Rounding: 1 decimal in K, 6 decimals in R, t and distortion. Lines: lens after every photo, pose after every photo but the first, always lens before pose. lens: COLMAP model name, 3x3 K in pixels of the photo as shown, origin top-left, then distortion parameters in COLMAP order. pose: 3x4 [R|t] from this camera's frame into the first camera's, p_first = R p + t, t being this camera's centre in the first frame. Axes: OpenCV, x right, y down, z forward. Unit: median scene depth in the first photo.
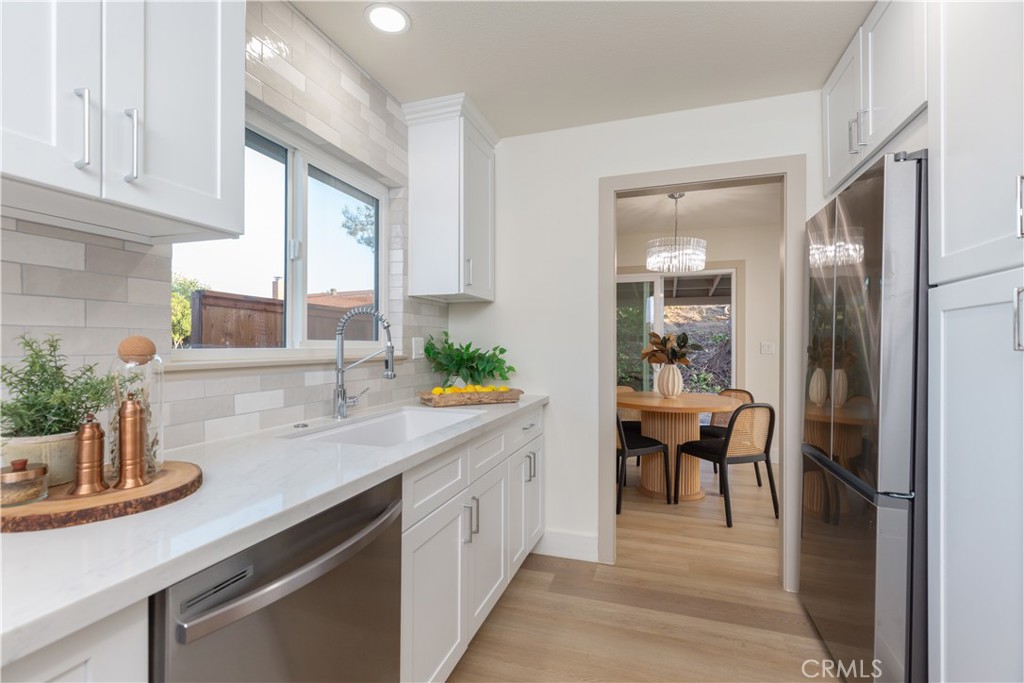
lens RADIAL K [[461.9, 0, 505.4], [0, 461.9, 343.4], [0, 0, 1]] dist [0.004080, 0.000550]
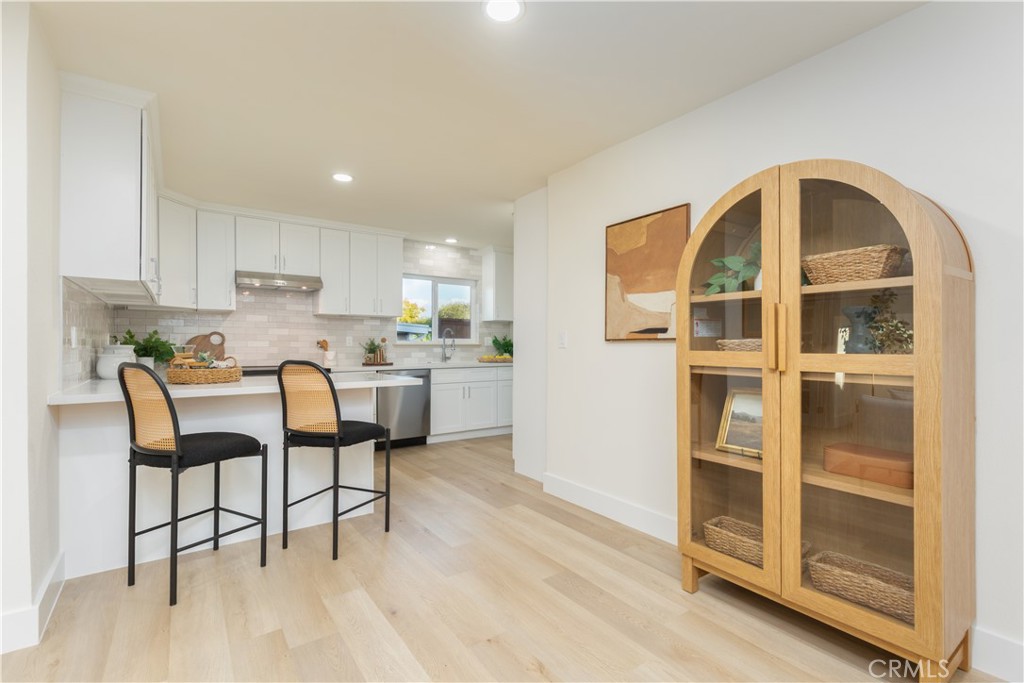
lens RADIAL K [[461.9, 0, 515.2], [0, 461.9, 343.1], [0, 0, 1]] dist [0.004080, 0.000550]
pose [[0.824479, -0.008449, -0.565829, 1.877474], [0.007391, 0.999964, -0.004161, 0.043546], [0.565844, -0.000751, 0.824512, -1.387246]]
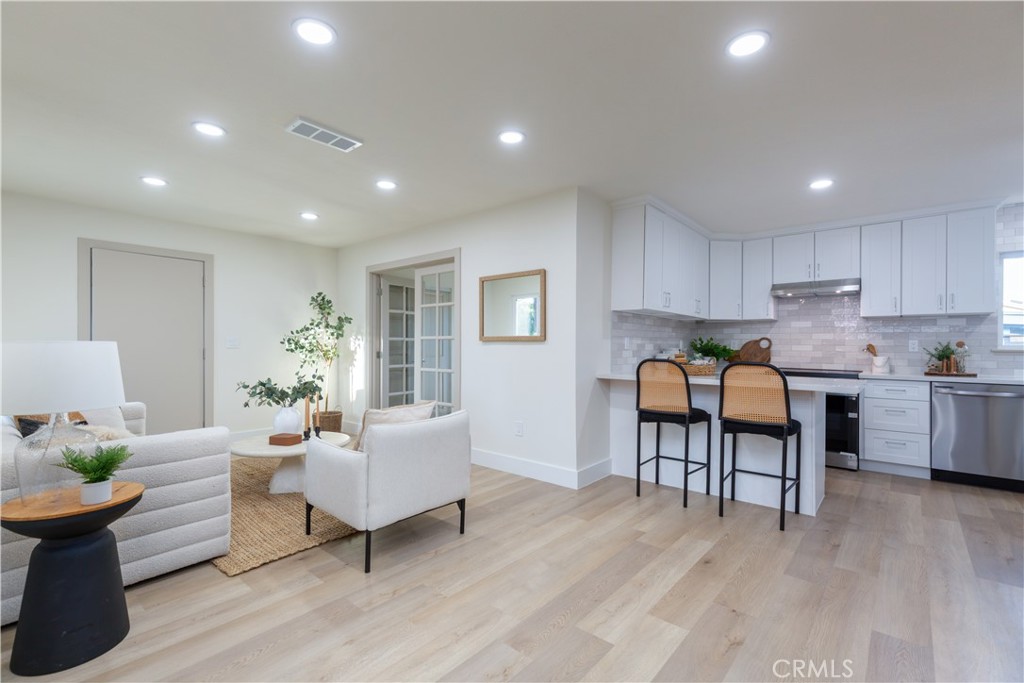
lens RADIAL K [[461.9, 0, 505.7], [0, 461.9, 347.1], [0, 0, 1]] dist [0.004080, 0.000550]
pose [[-0.350864, -0.003684, -0.936419, 2.485301], [-0.006926, 0.999975, -0.001339, 0.037585], [0.936401, 0.006015, -0.350880, -0.771024]]
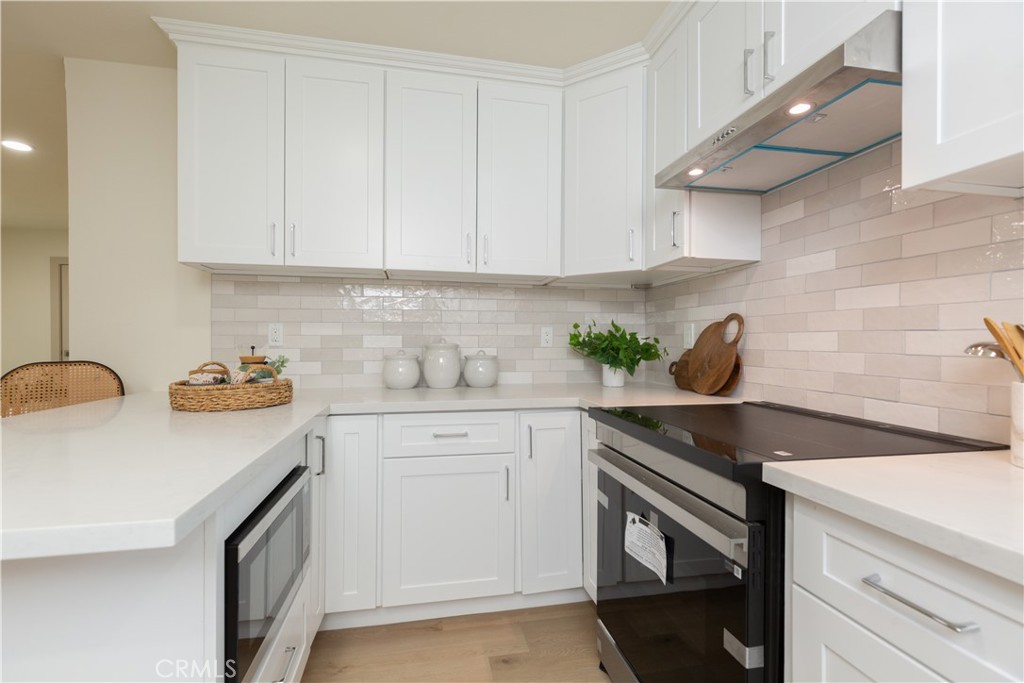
lens RADIAL K [[461.9, 0, 517.1], [0, 461.9, 346.7], [0, 0, 1]] dist [0.004080, 0.000550]
pose [[-0.857246, -0.003537, -0.514894, 0.144148], [-0.006505, 0.999971, 0.003961, 0.036003], [0.514865, 0.006745, -0.857245, 0.370178]]
